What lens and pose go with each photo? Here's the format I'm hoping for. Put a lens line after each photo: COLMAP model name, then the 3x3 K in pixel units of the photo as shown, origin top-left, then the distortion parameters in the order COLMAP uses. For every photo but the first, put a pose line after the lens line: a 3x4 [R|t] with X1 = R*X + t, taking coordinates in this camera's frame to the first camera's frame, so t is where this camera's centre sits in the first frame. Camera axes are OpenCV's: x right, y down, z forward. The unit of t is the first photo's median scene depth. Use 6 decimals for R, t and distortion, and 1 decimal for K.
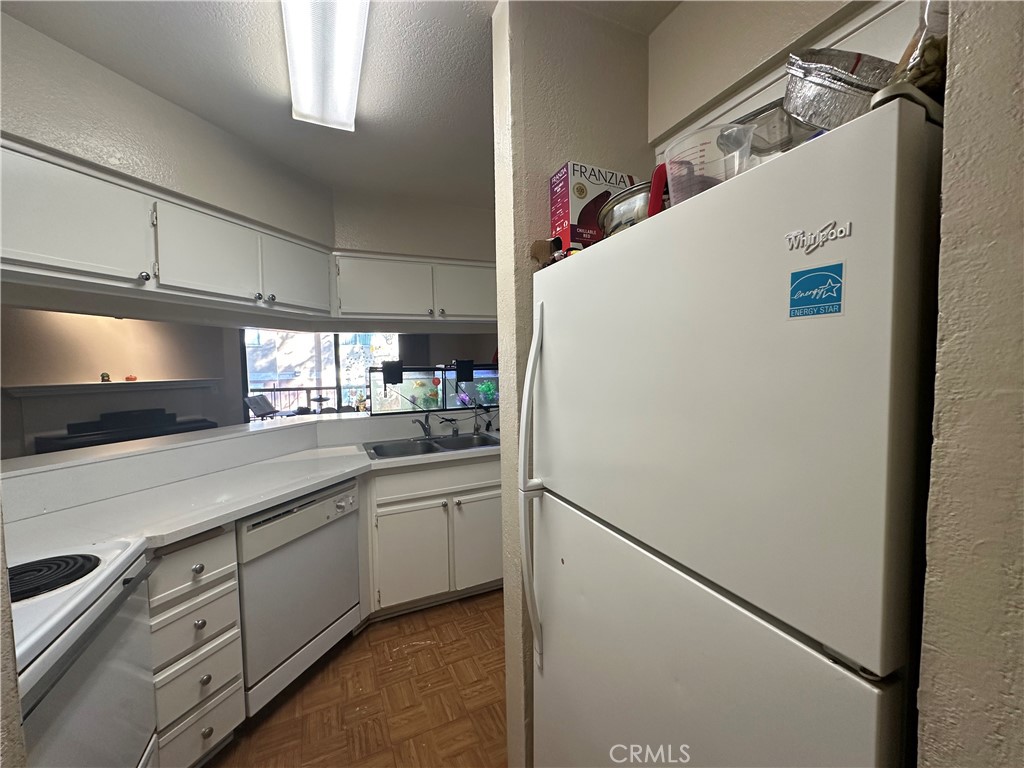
lens RADIAL K [[410.6, 0, 512.0], [0, 410.6, 384.0], [0, 0, 1]] dist [-0.001123, -0.000002]
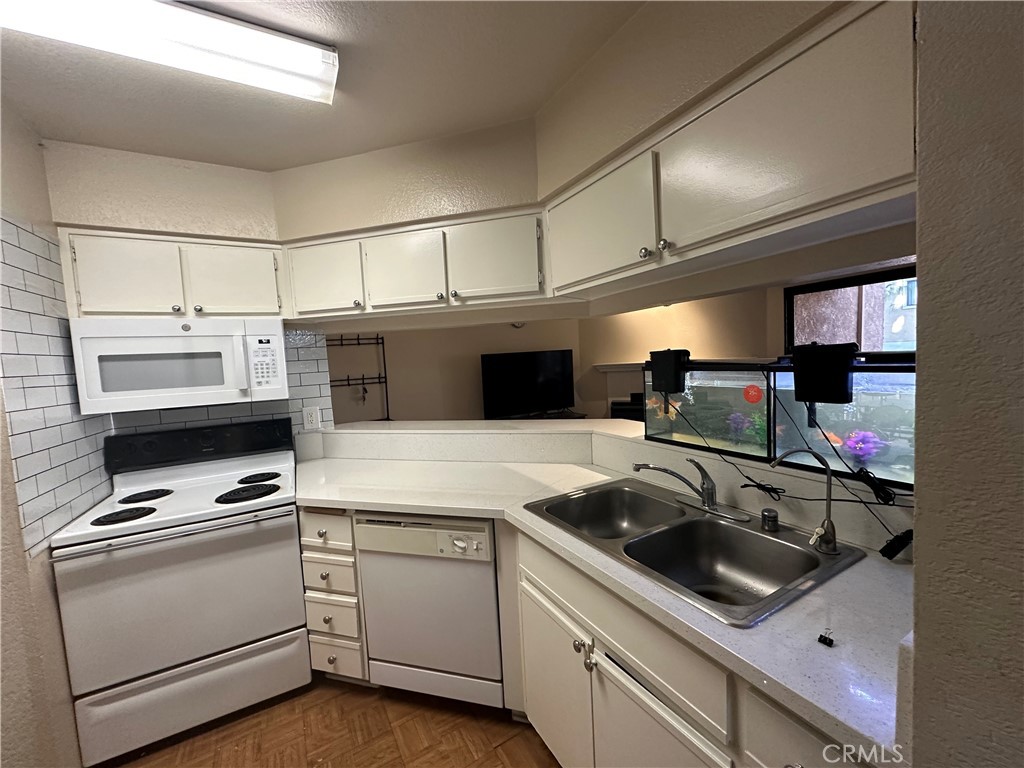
lens RADIAL K [[410.6, 0, 512.0], [0, 410.6, 384.0], [0, 0, 1]] dist [-0.001123, -0.000002]
pose [[0.076193, 0.082132, -0.993705, 0.363480], [0.005486, 0.996552, 0.082788, -0.083271], [0.997078, -0.011759, 0.075480, 1.053422]]
